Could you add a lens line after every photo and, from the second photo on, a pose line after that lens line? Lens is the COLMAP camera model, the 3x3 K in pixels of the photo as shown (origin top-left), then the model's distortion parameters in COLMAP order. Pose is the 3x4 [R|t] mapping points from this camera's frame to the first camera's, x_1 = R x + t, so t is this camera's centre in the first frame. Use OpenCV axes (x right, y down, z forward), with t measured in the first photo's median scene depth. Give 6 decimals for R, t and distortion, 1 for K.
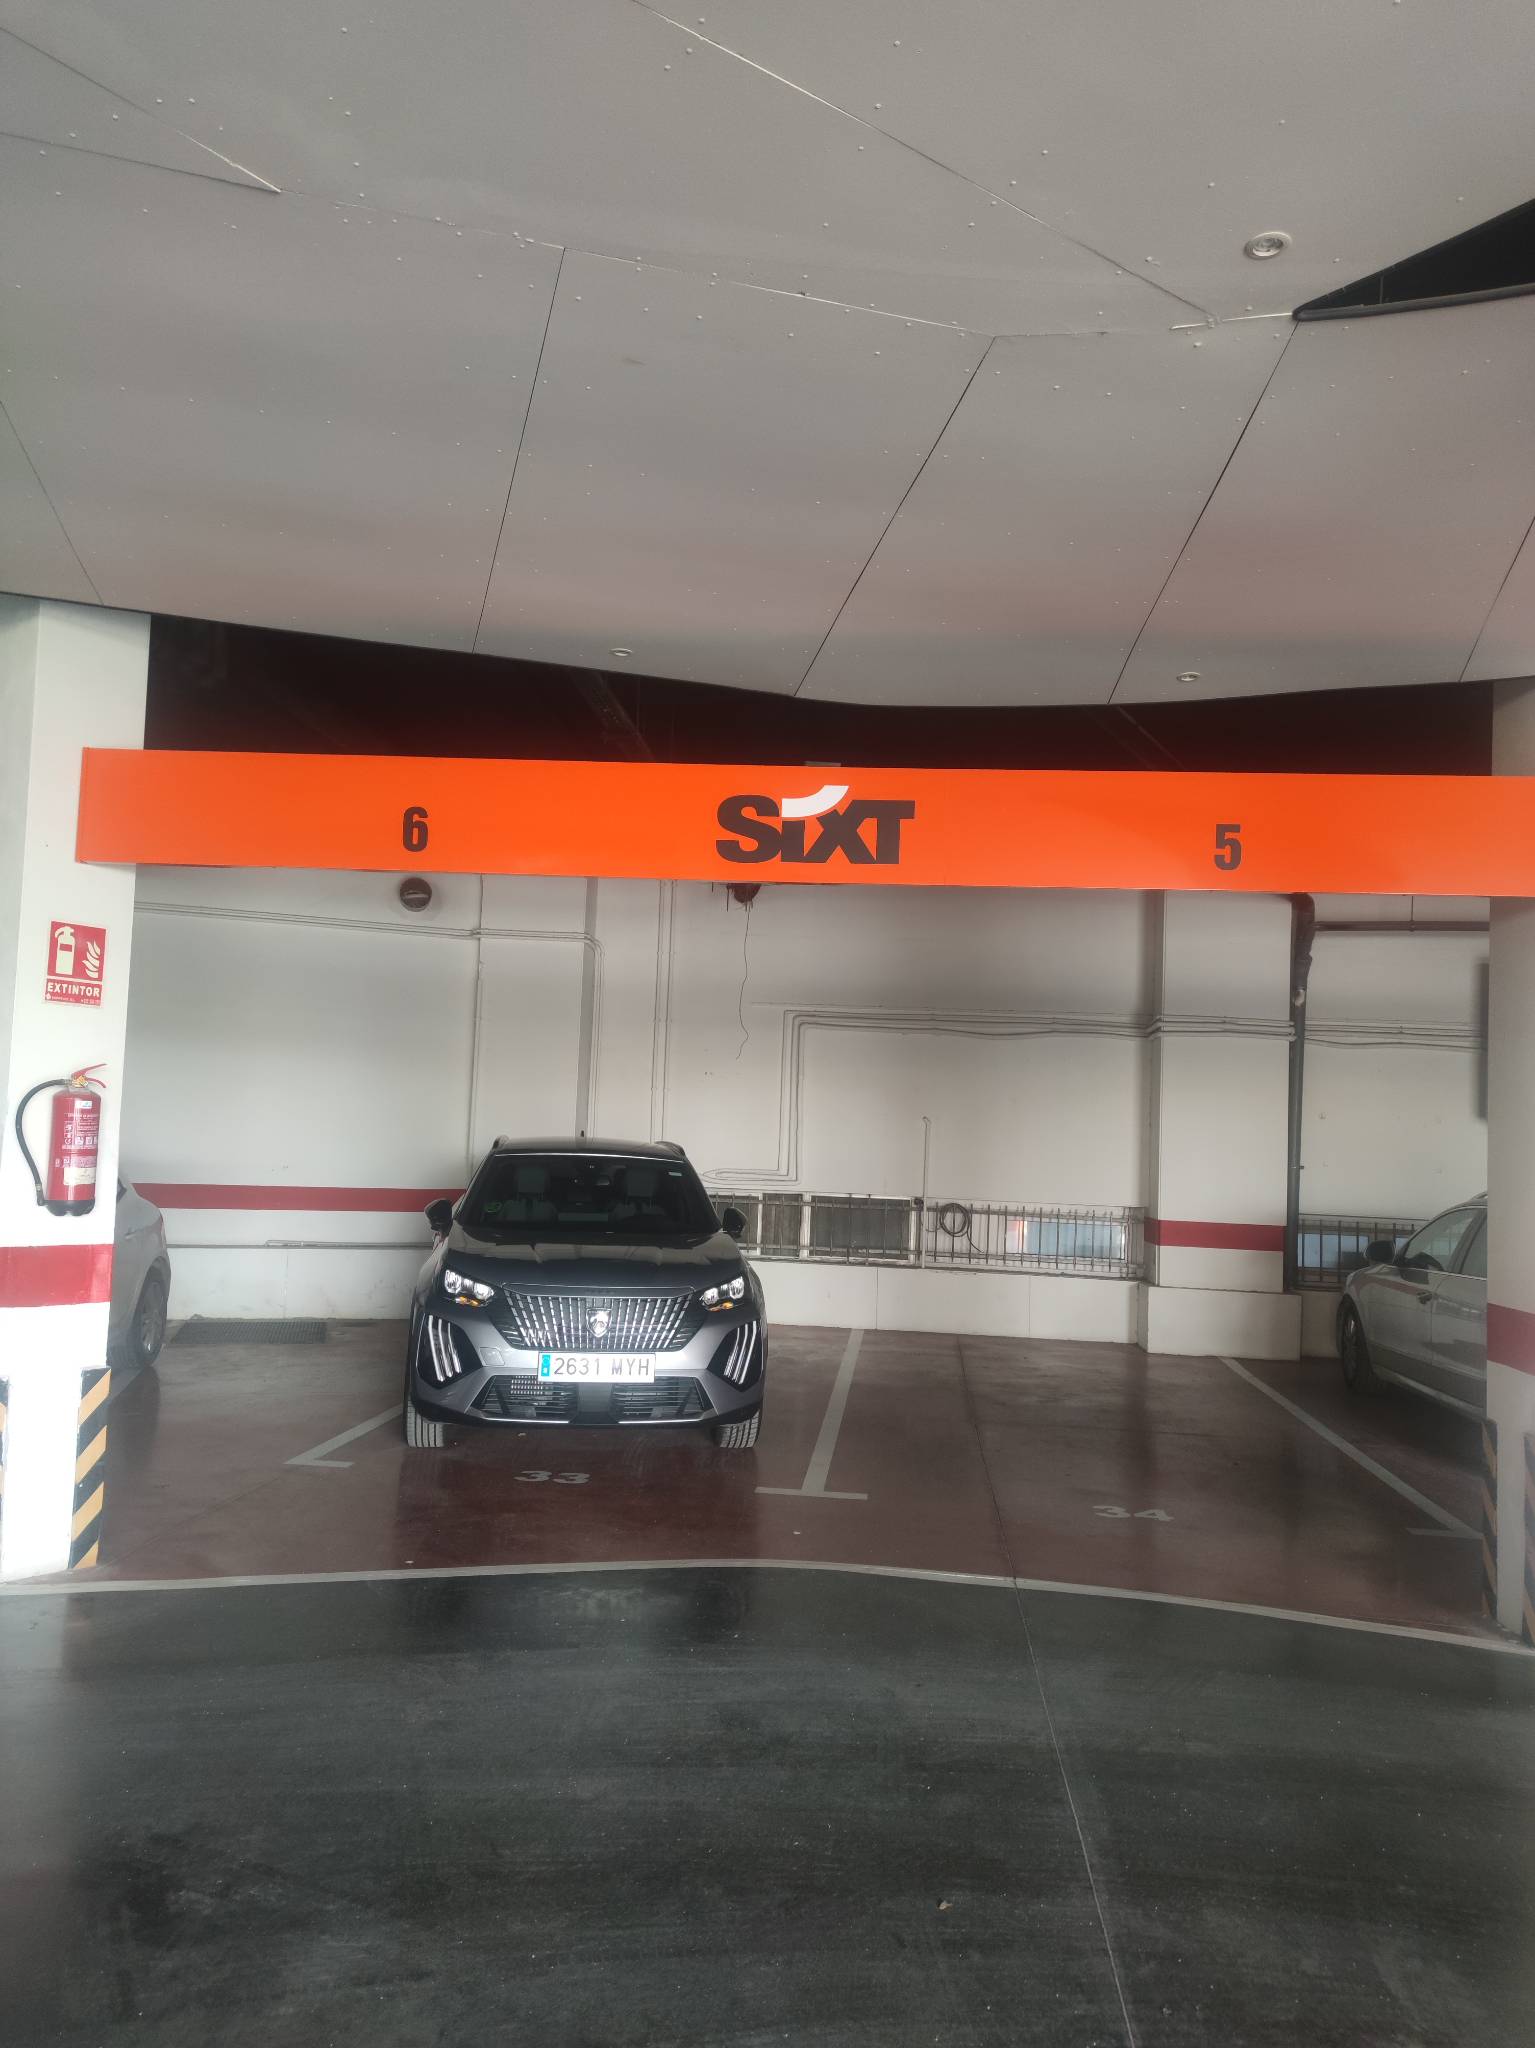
lens RADIAL K [[1458.1, 0, 771.2], [0, 1458.1, 1063.0], [0, 0, 1]] dist [0.098650, -0.000040]
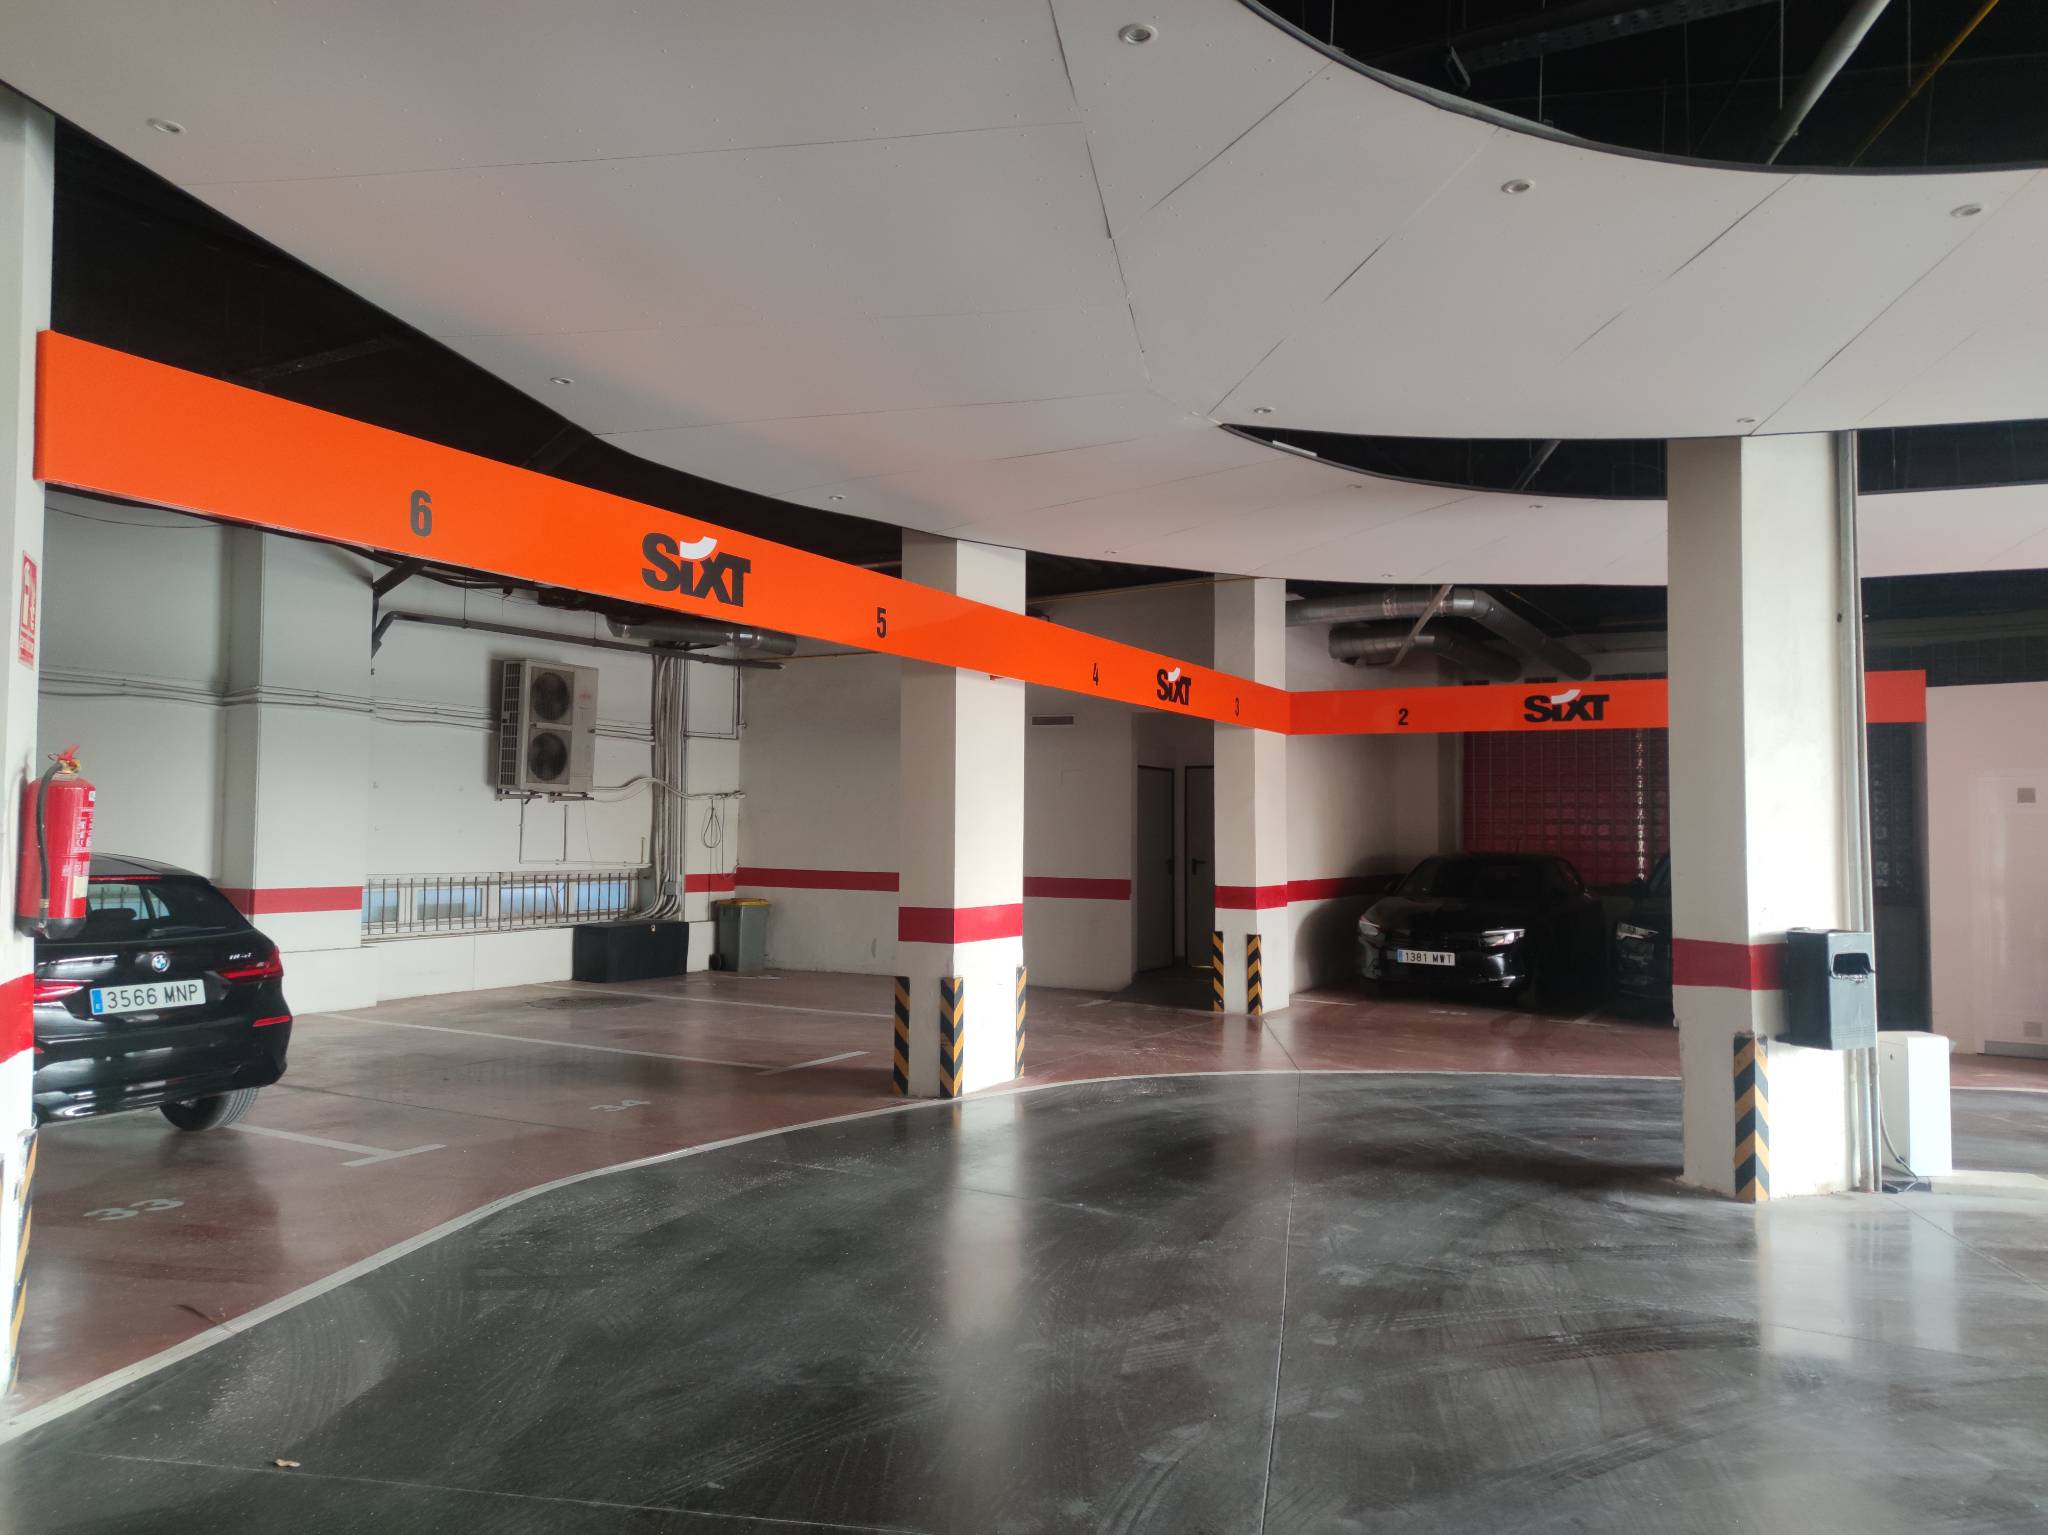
lens RADIAL K [[1435.1, 0, 1024.9], [0, 1435.1, 764.4], [0, 0, 1]] dist [0.080301, -0.058274]
pose [[0.434957, 0.012834, 0.900360, -0.912072], [-0.040182, 0.999179, 0.005169, -0.012146], [-0.899554, -0.038427, 0.435115, 0.202170]]
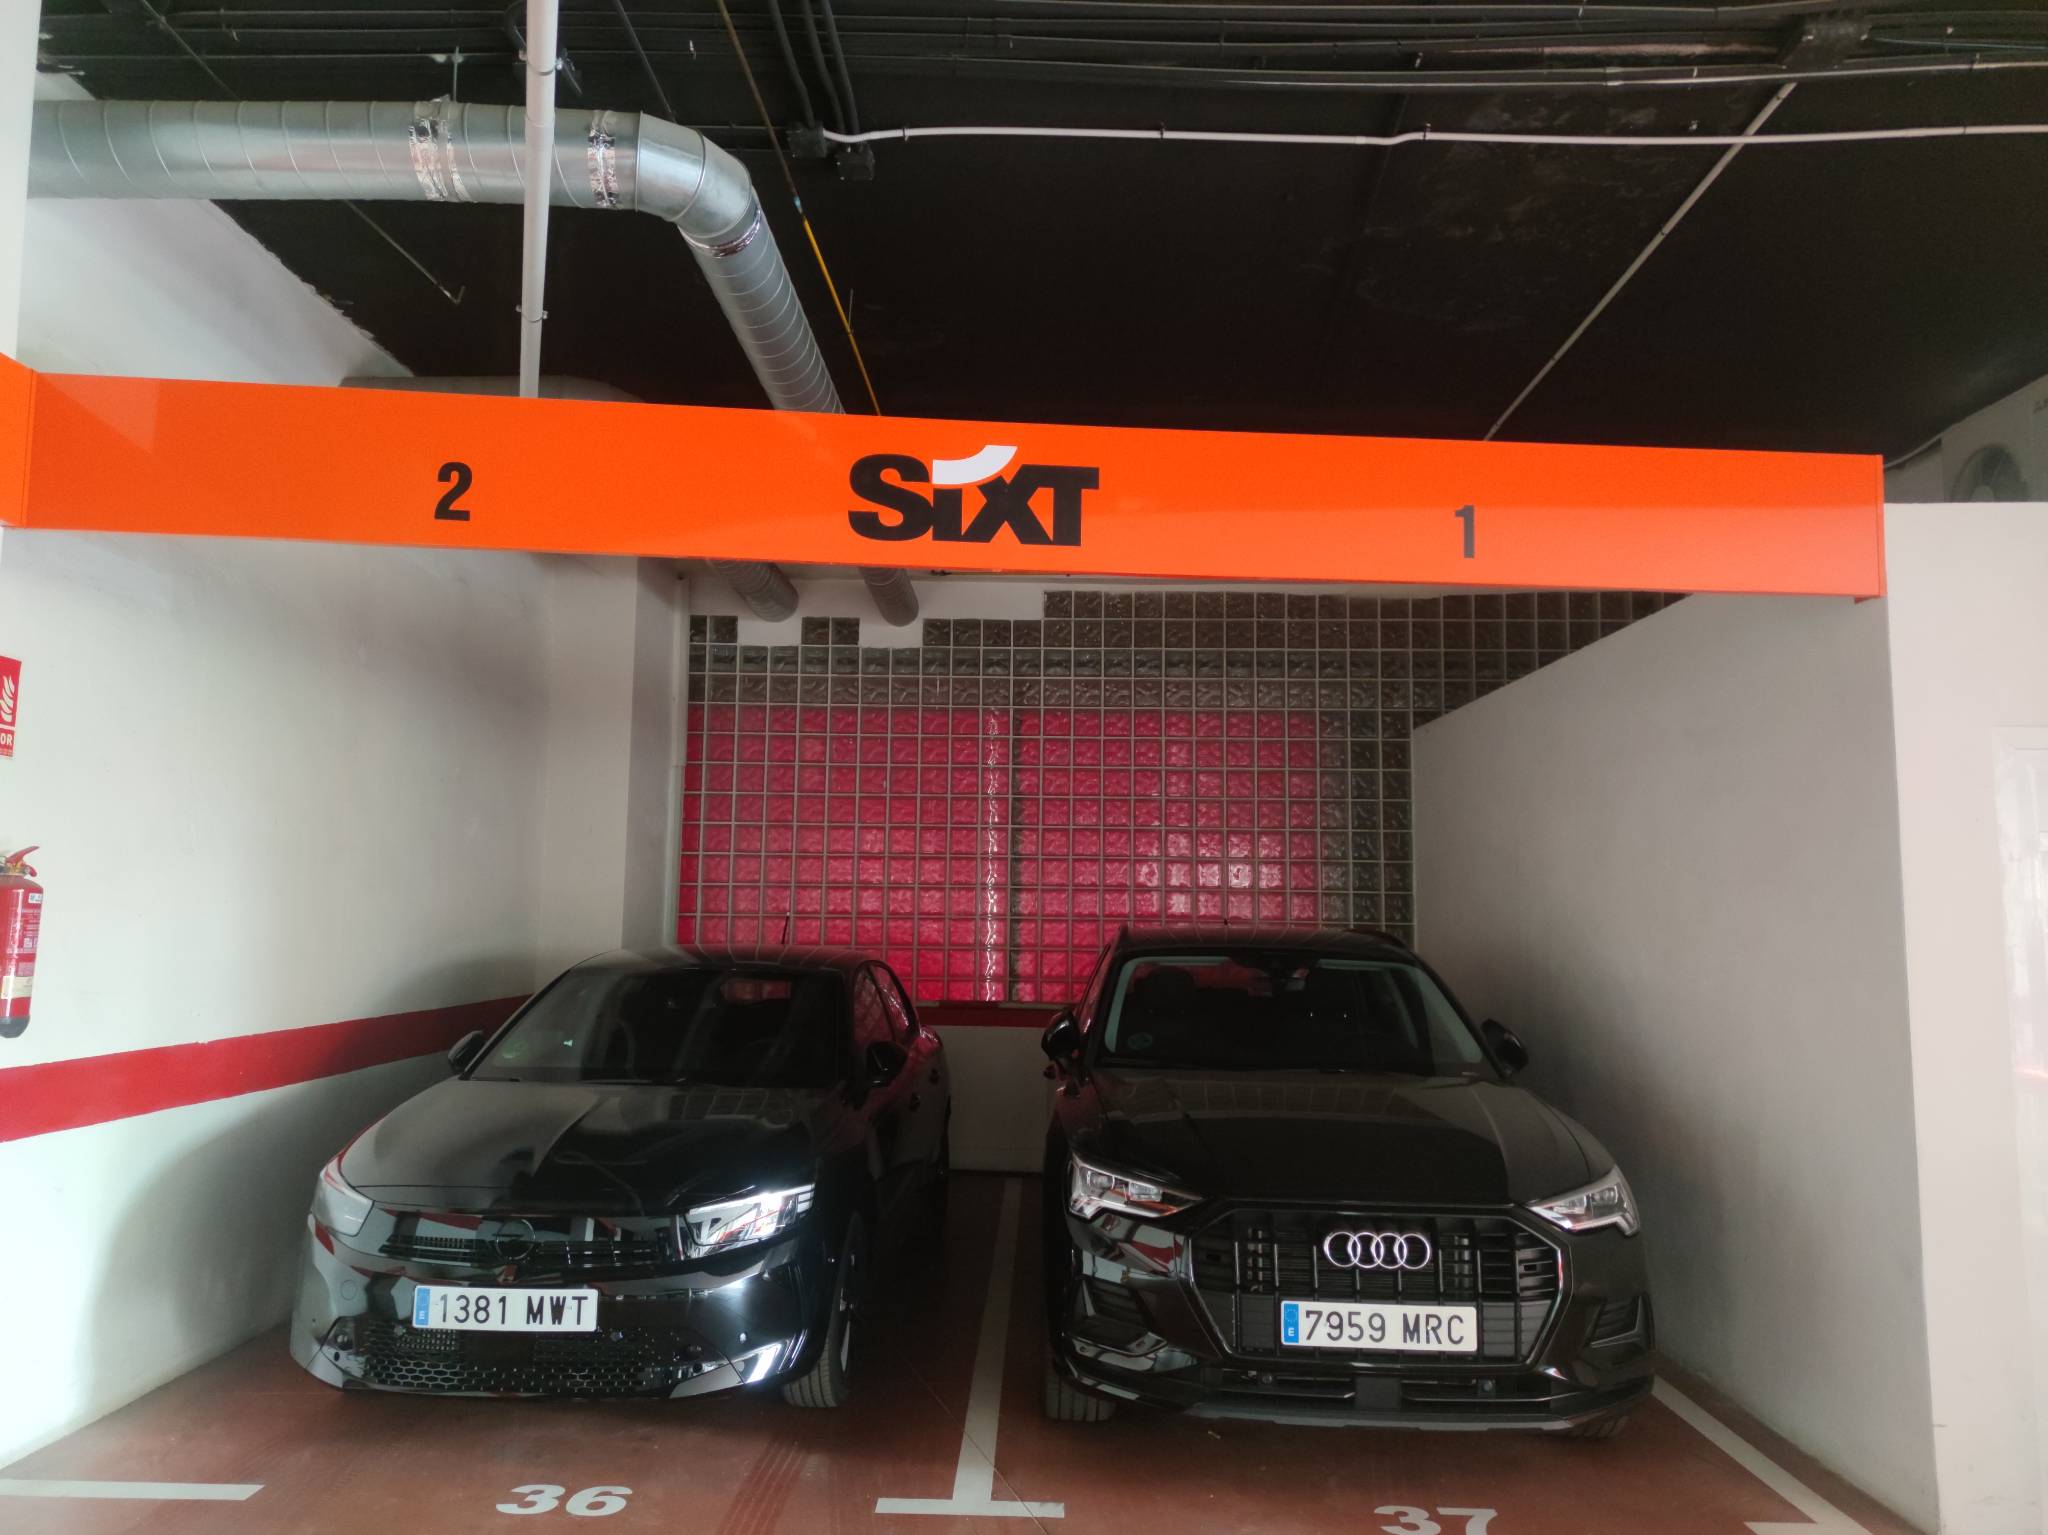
lens RADIAL K [[1435.4, 0, 1021.8], [0, 1435.4, 774.5], [0, 0, 1]] dist [0.073276, -0.053539]
pose [[-0.063382, 0.067013, 0.995737, 0.863488], [-0.065437, 0.995317, -0.071150, 0.063482], [-0.995842, -0.069668, -0.058700, 0.449129]]
